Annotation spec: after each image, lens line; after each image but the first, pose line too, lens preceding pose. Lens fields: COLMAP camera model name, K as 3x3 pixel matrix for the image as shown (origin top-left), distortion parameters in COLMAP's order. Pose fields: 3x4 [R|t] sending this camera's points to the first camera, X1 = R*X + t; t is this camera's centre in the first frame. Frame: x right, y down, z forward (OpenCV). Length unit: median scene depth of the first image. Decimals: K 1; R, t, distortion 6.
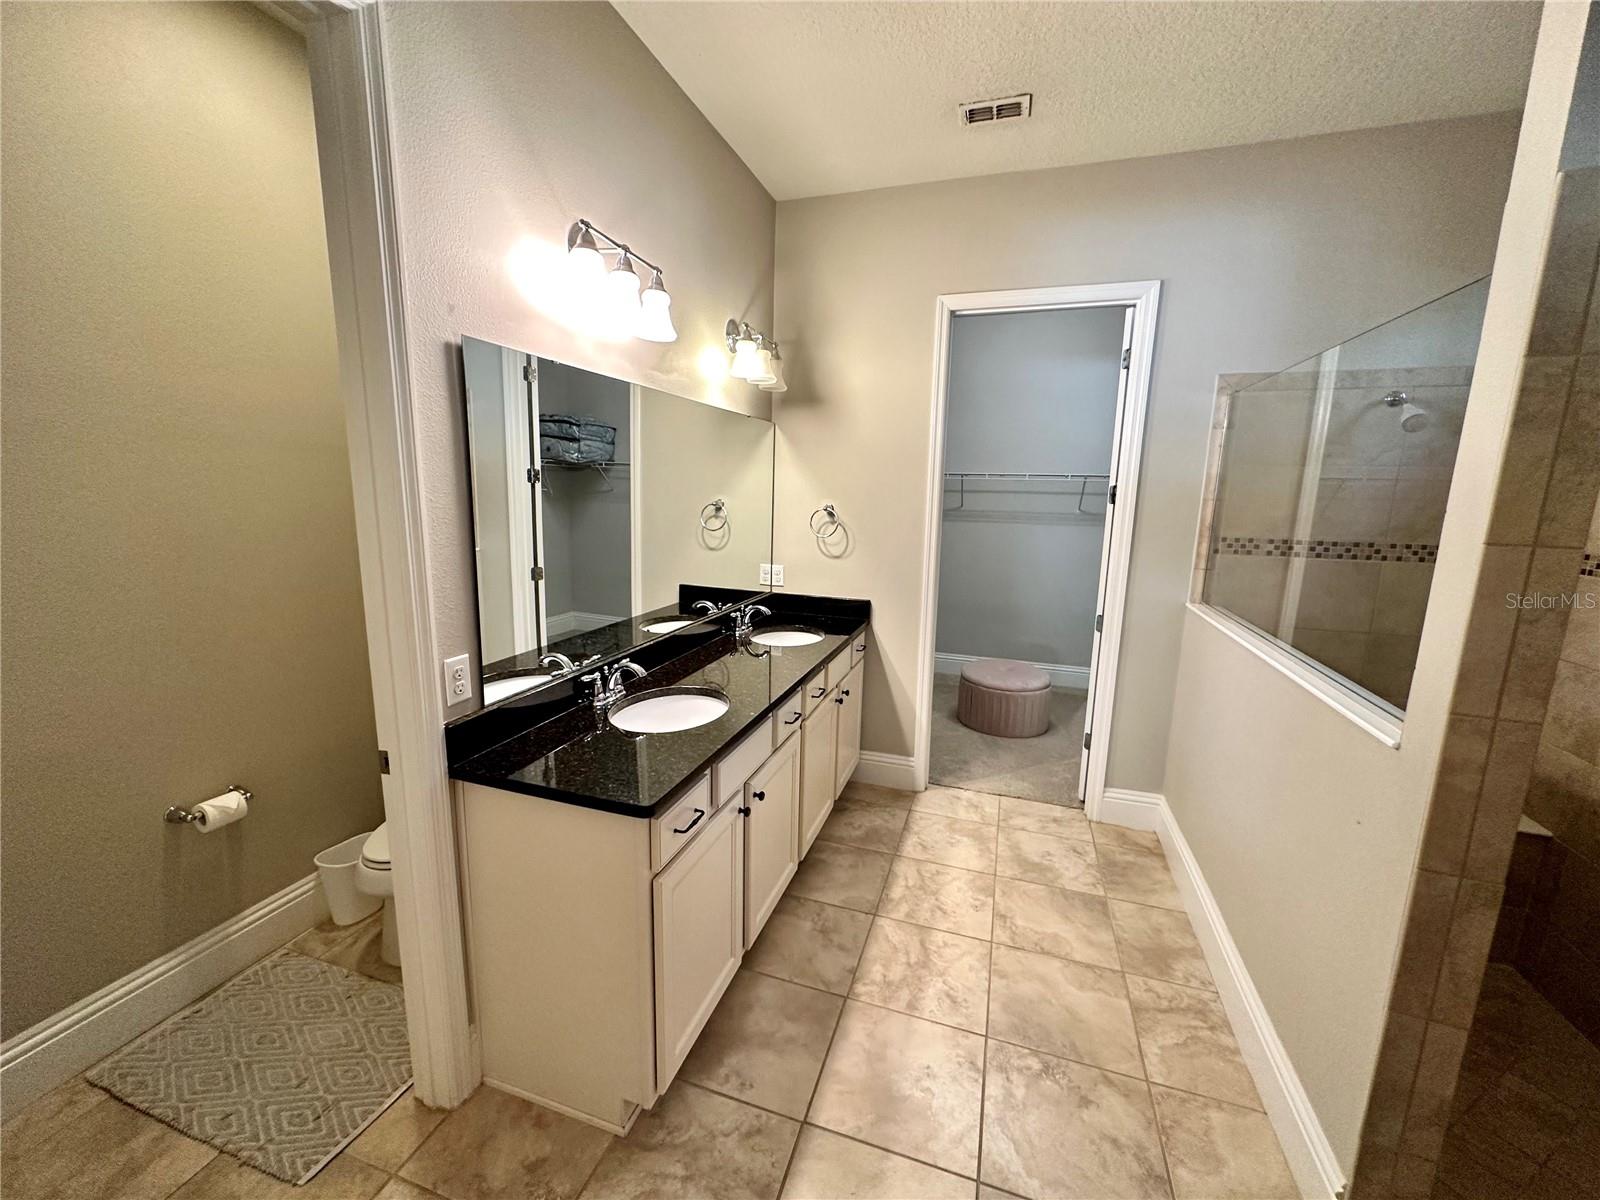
lens RADIAL K [[637.1, 0, 802.6], [0, 637.1, 600.5], [0, 0, 1]] dist [-0.001484, 0.000525]
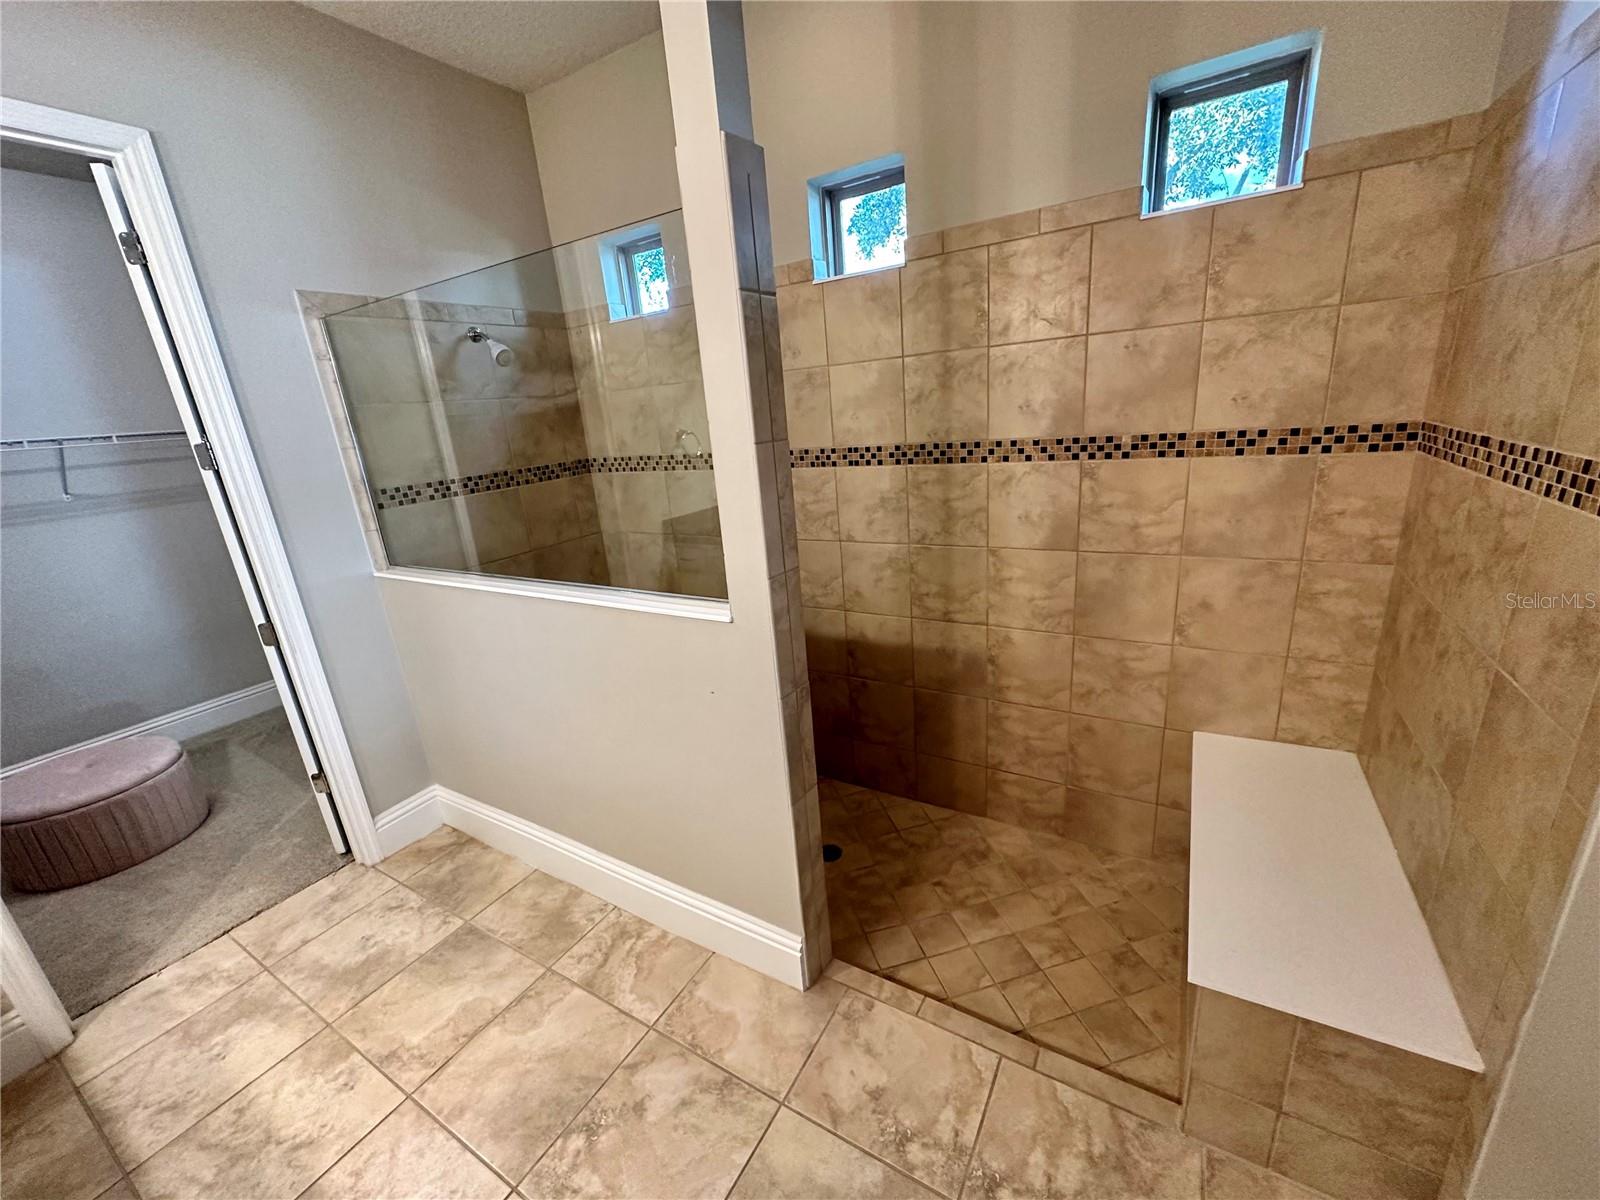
lens RADIAL K [[637.1, 0, 799.5], [0, 637.1, 600.9], [0, 0, 1]] dist [-0.001484, 0.000525]
pose [[0.214673, -0.323179, 0.921667, -0.071768], [0.253540, 0.929757, 0.266962, -0.046888], [-0.943204, 0.176370, 0.281532, 0.252452]]
